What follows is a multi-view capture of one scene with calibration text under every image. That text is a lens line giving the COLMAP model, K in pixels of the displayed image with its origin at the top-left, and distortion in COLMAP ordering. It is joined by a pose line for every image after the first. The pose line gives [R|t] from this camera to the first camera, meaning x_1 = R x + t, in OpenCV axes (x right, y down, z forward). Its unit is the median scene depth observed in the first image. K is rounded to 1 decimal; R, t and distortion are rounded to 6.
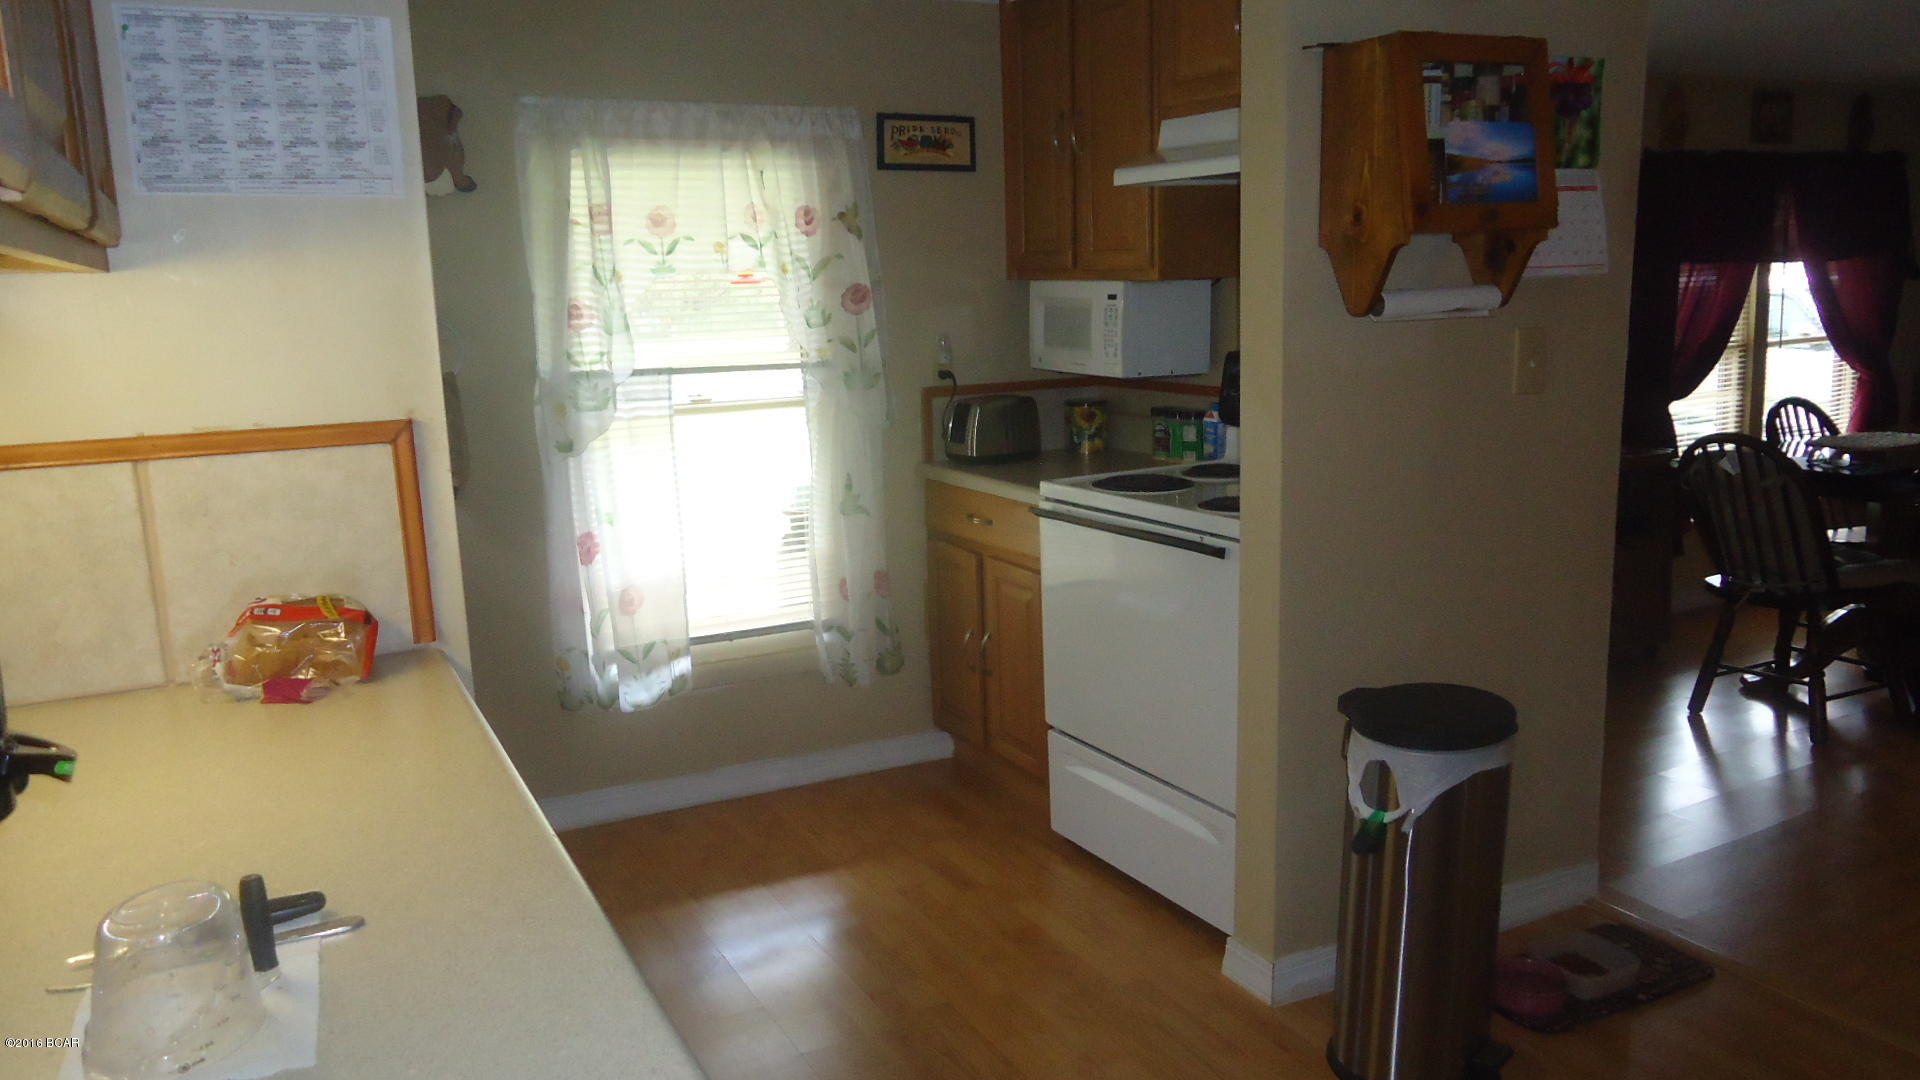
lens RADIAL K [[1363.9, 0, 961.9], [0, 1363.9, 543.2], [0, 0, 1]] dist [-0.003768, -0.002020]
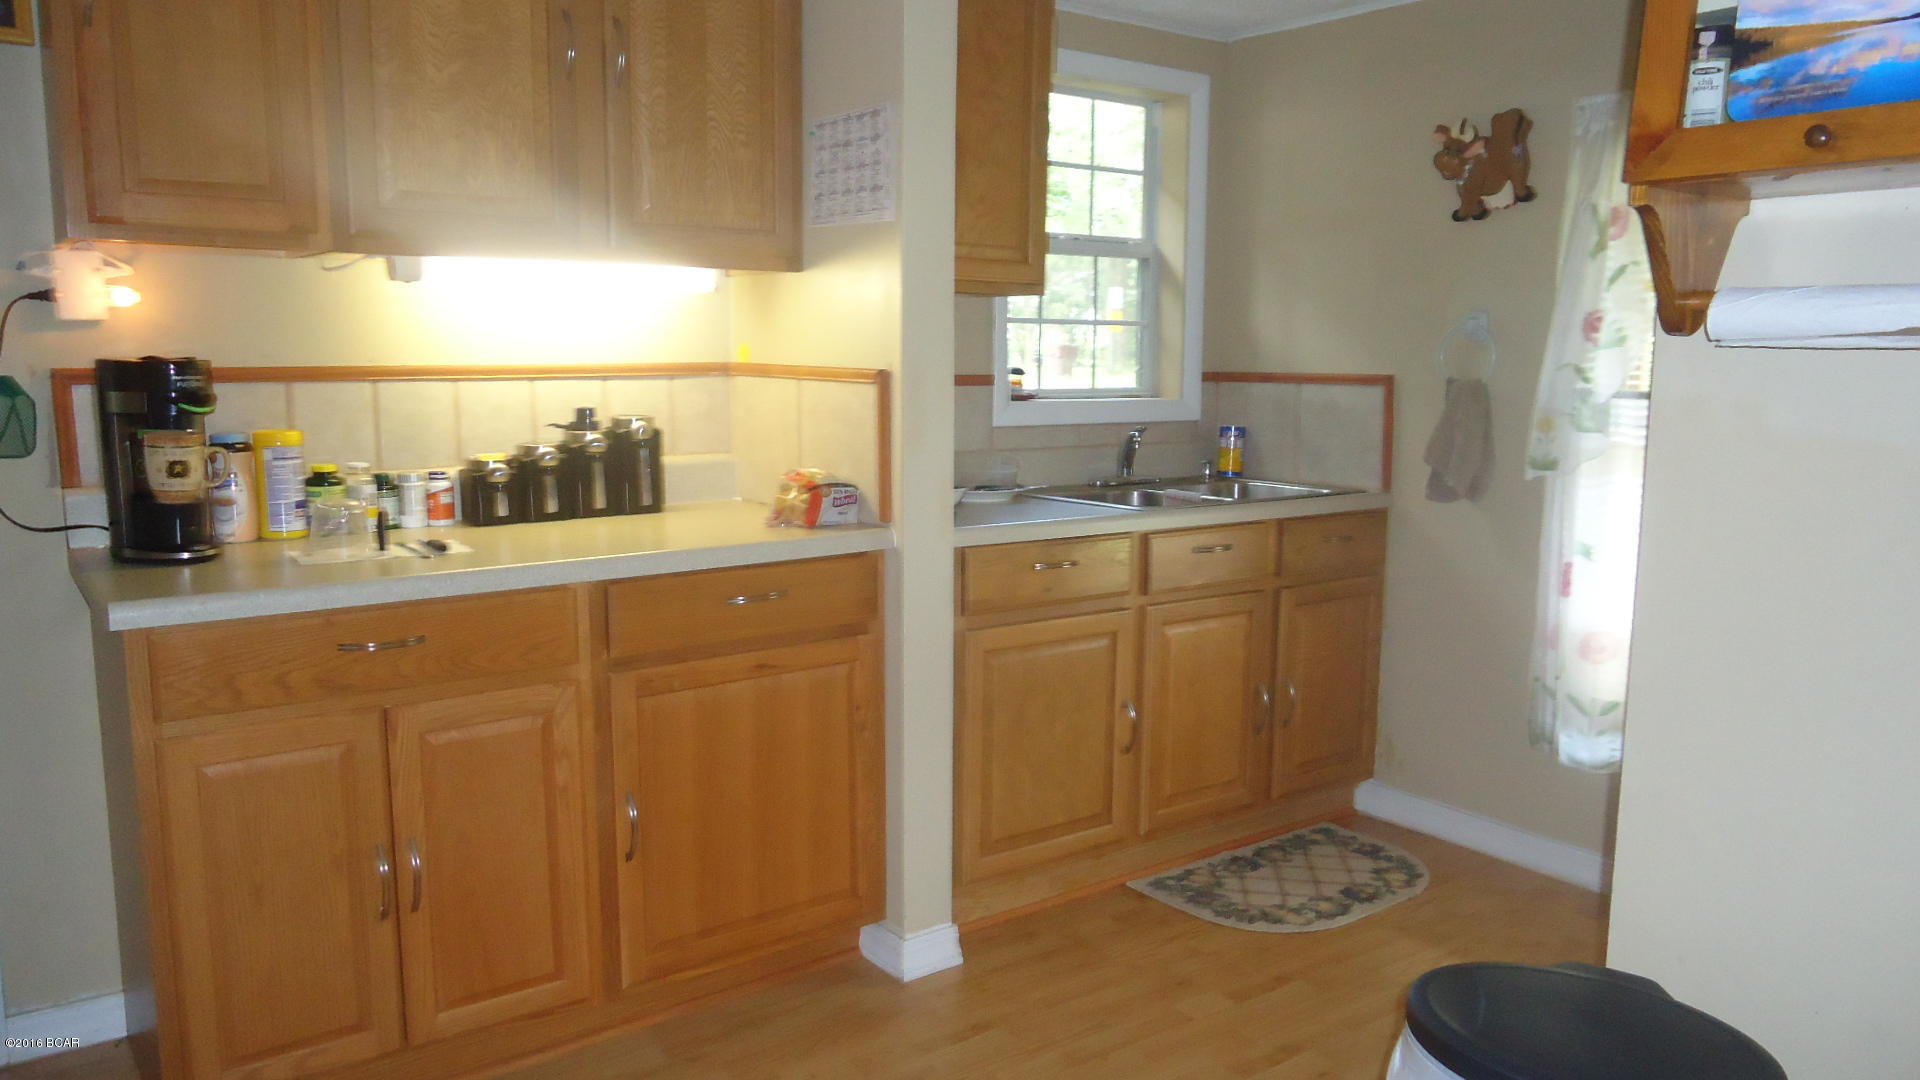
lens RADIAL K [[1363.9, 0, 965.3], [0, 1363.9, 544.4], [0, 0, 1]] dist [-0.003768, -0.002020]
pose [[0.169634, 0.180345, -0.968865, 0.842988], [-0.201975, 0.968607, 0.144934, -0.107853], [0.964588, 0.171101, 0.200734, 0.633863]]
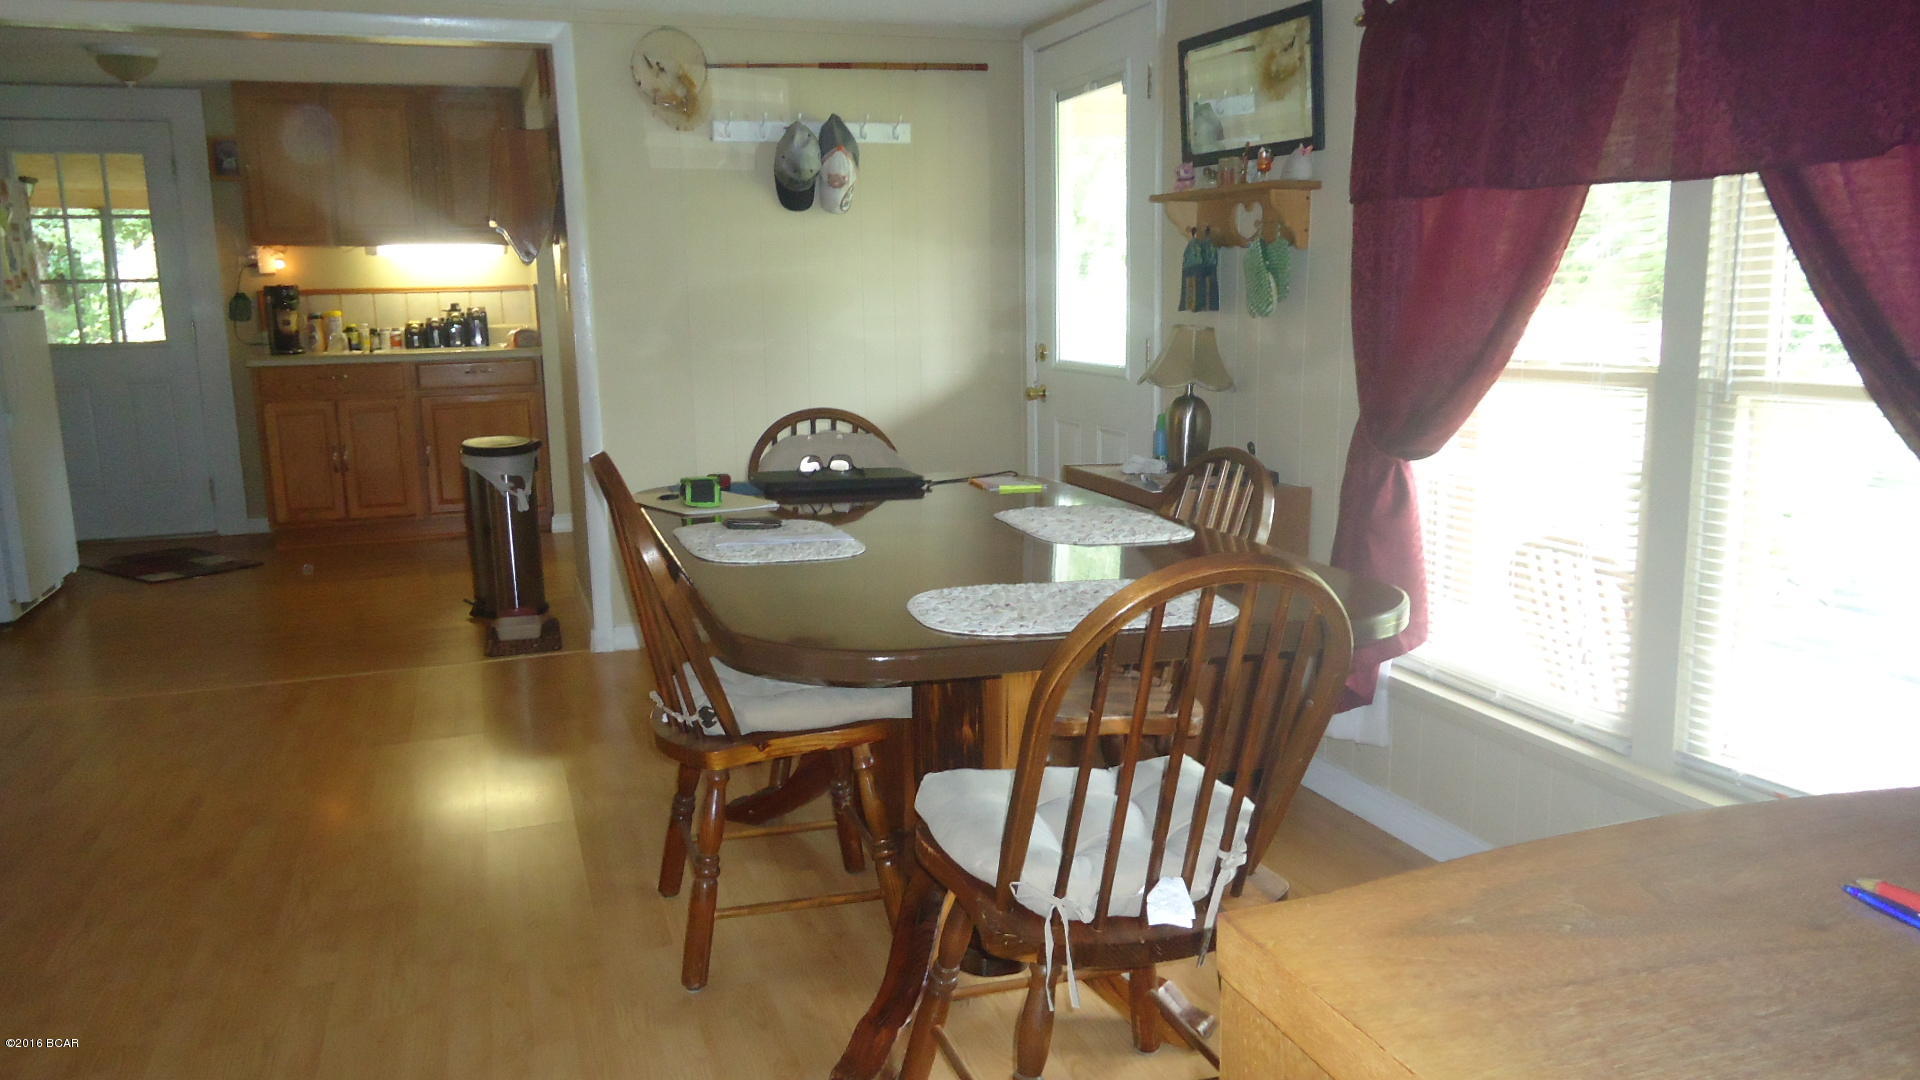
lens RADIAL K [[1363.9, 0, 956.1], [0, 1363.9, 537.5], [0, 0, 1]] dist [-0.003768, -0.002020]
pose [[-0.176471, 0.211641, -0.961284, 2.502243], [-0.162064, 0.957035, 0.240456, -0.408521], [0.970873, 0.198223, -0.134589, 2.210980]]
